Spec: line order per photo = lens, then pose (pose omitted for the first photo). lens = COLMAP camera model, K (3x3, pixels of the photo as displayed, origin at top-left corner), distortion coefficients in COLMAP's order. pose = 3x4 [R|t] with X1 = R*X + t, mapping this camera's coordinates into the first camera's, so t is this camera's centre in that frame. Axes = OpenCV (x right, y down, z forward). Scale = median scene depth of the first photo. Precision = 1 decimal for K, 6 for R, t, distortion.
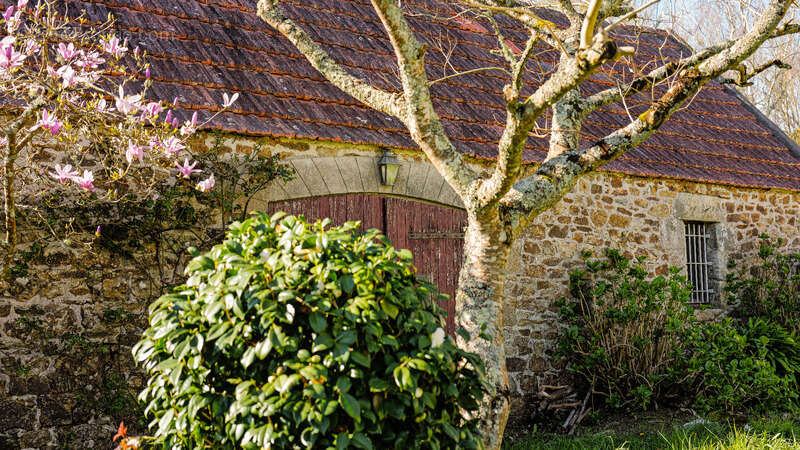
lens RADIAL K [[1031.2, 0, 386.6], [0, 1031.2, 226.3], [0, 0, 1]] dist [-0.011529, 0.008657]
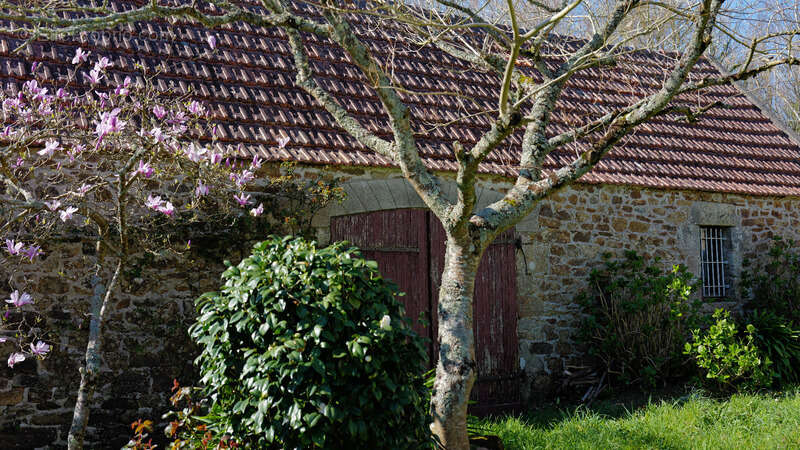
lens RADIAL K [[983.8, 0, 400.0], [0, 983.8, 225.0], [0, 0, 1]] dist [-0.037855, 0.251272]
pose [[0.992879, -0.009250, -0.118767, 0.098690], [0.009555, 0.999952, 0.001999, -0.013461], [0.118742, -0.003120, 0.992920, -0.160281]]
